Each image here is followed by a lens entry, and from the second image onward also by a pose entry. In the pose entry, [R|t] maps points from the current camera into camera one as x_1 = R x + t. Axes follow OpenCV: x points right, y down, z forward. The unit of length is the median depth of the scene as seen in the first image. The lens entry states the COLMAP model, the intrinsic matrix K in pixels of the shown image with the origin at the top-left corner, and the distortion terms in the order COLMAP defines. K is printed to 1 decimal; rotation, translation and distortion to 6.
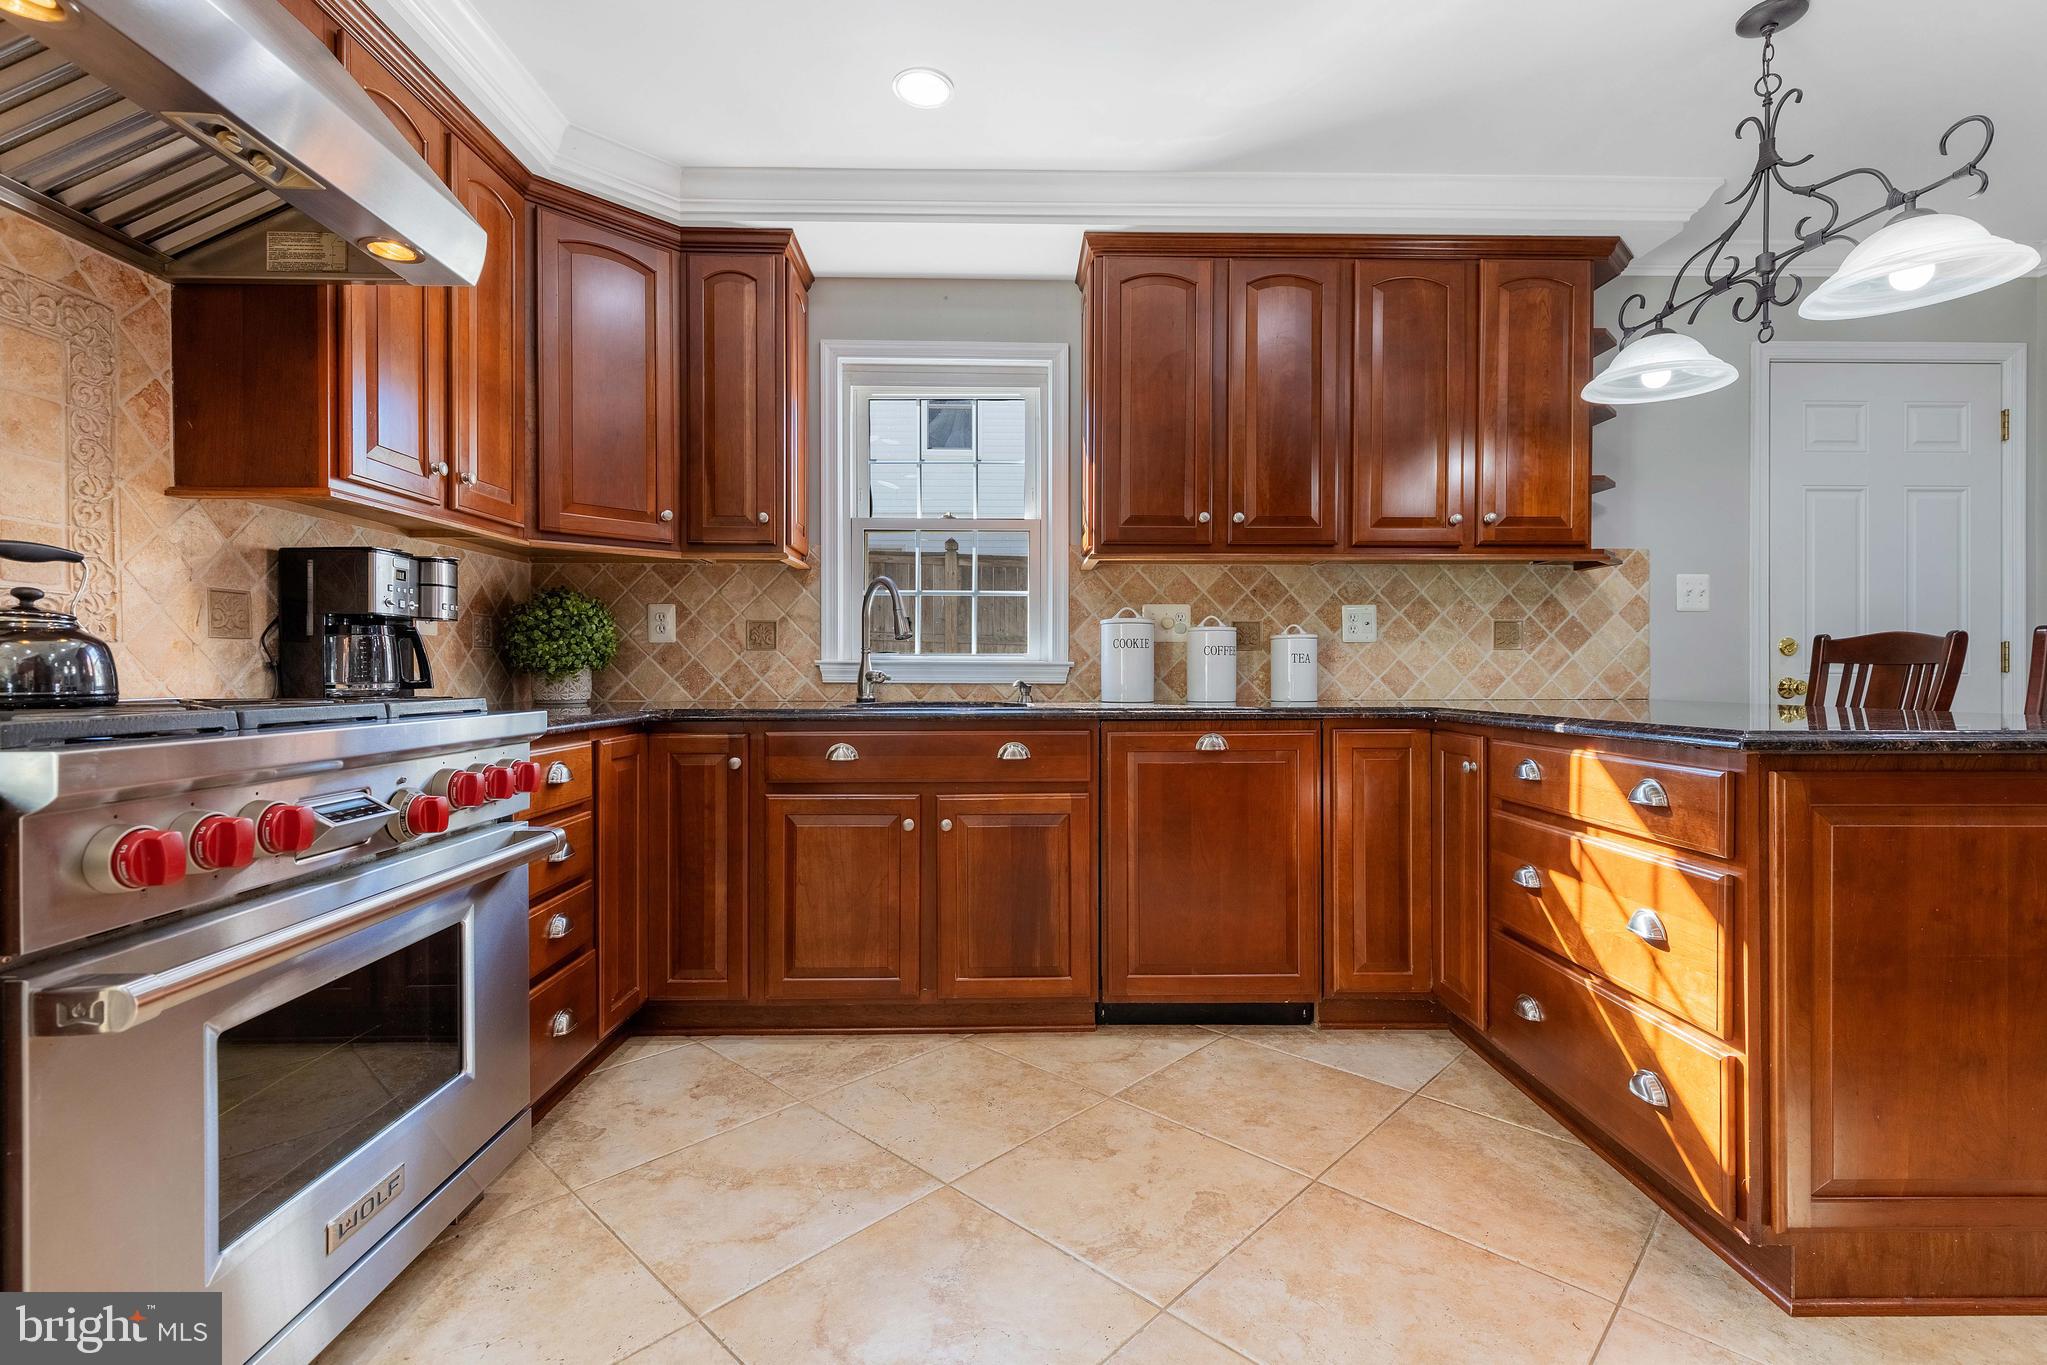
lens RADIAL K [[918.6, 0, 1025.0], [0, 918.6, 676.7], [0, 0, 1]] dist [0.005019, -0.001357]
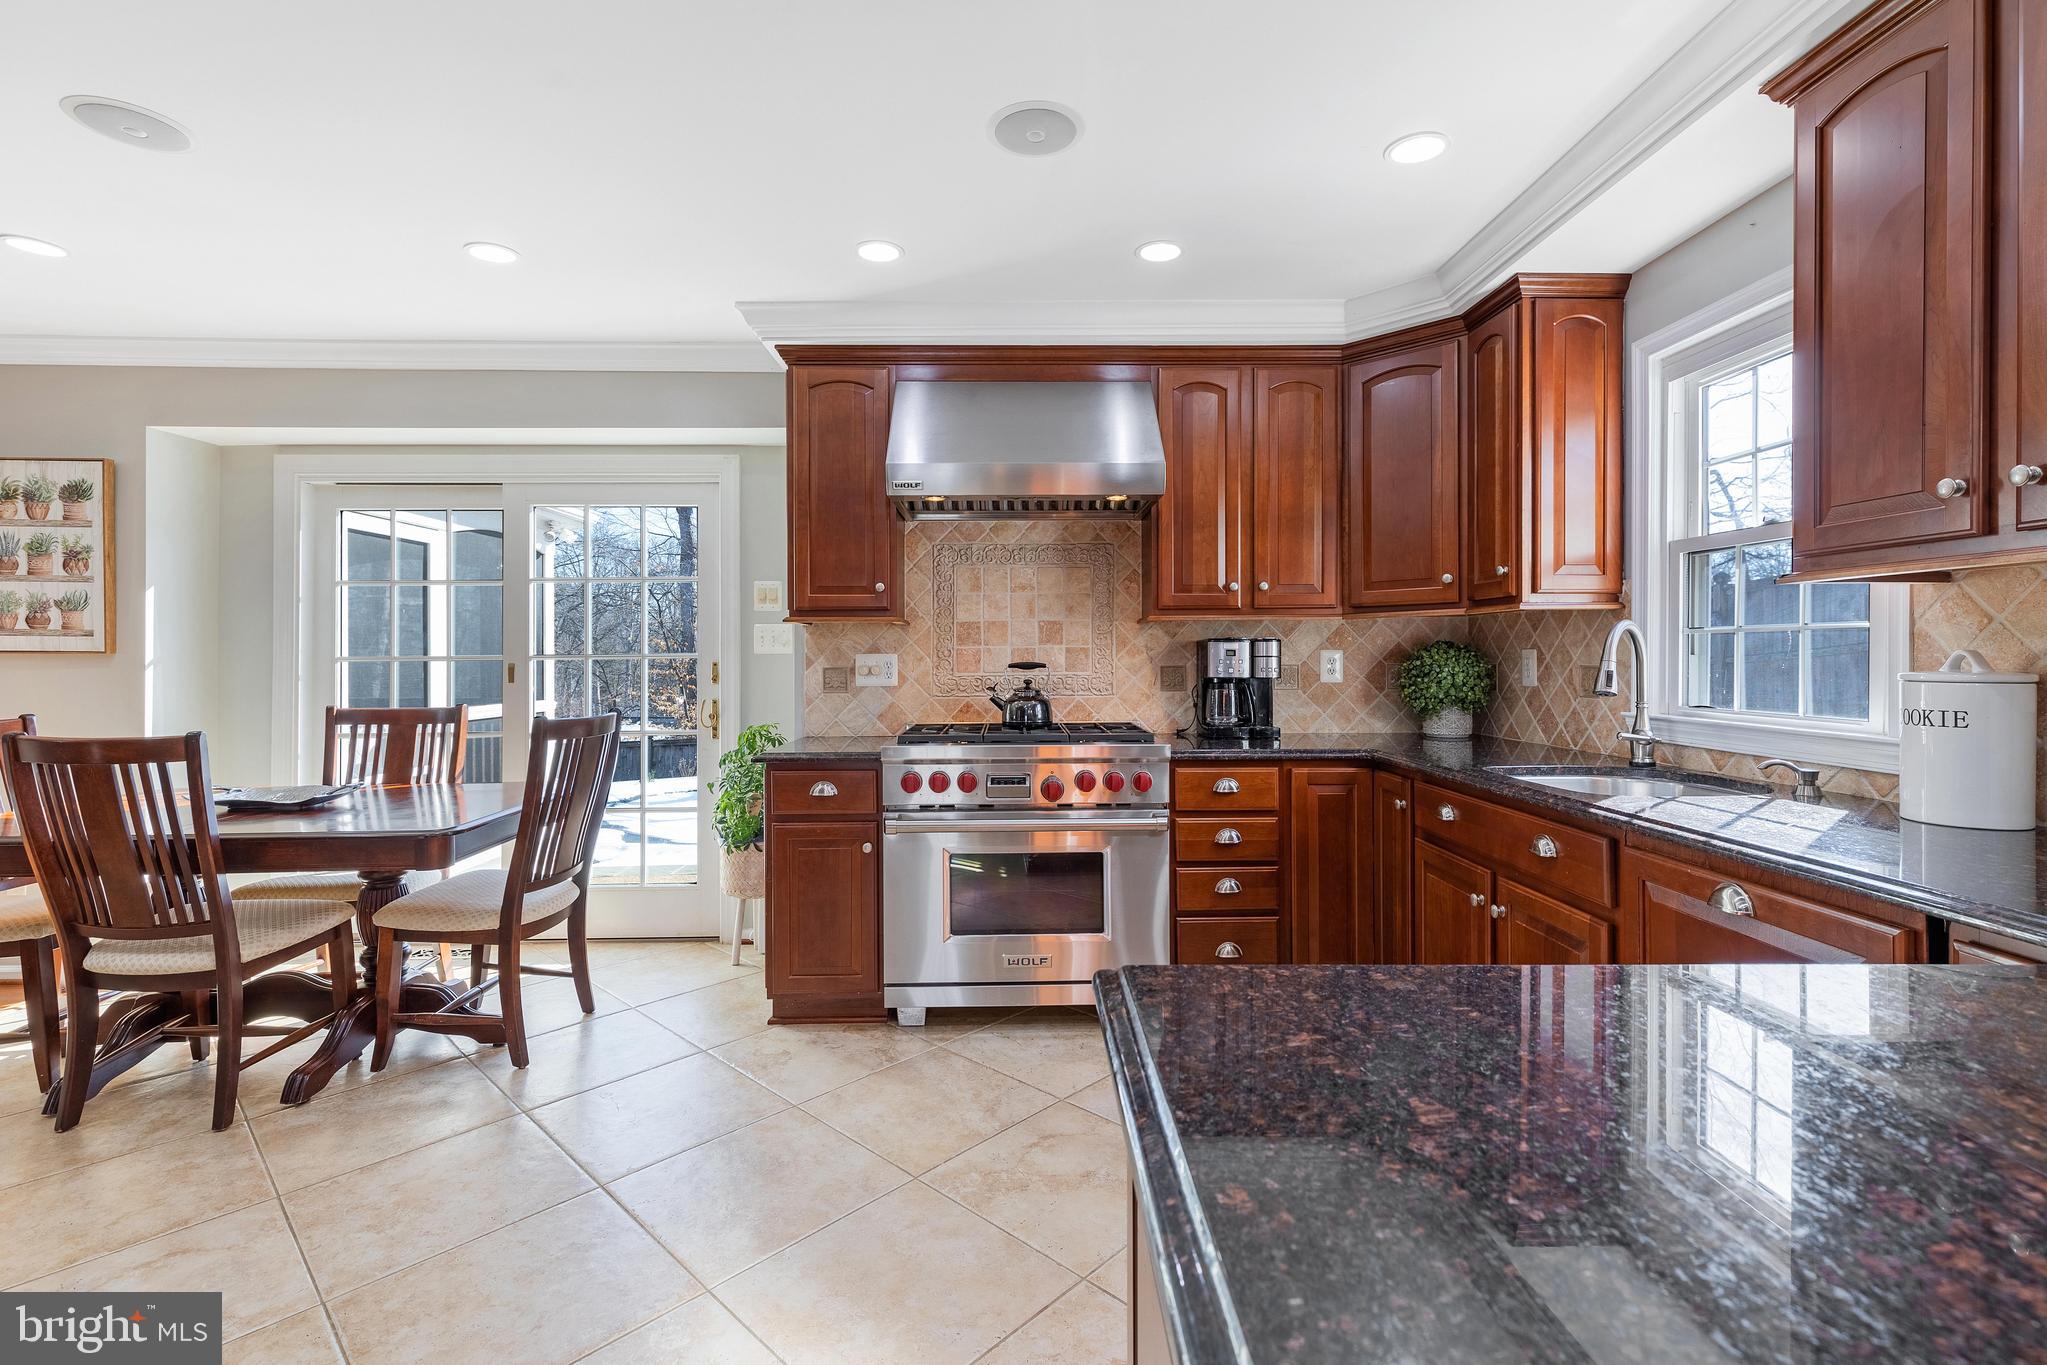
lens RADIAL K [[918.6, 0, 1034.0], [0, 918.6, 657.7], [0, 0, 1]] dist [0.005019, -0.001357]
pose [[0.008727, 0.000637, -0.999962, 0.716375], [-0.001704, 0.999998, 0.000622, -0.076739], [0.999960, 0.001698, 0.008728, 0.475338]]
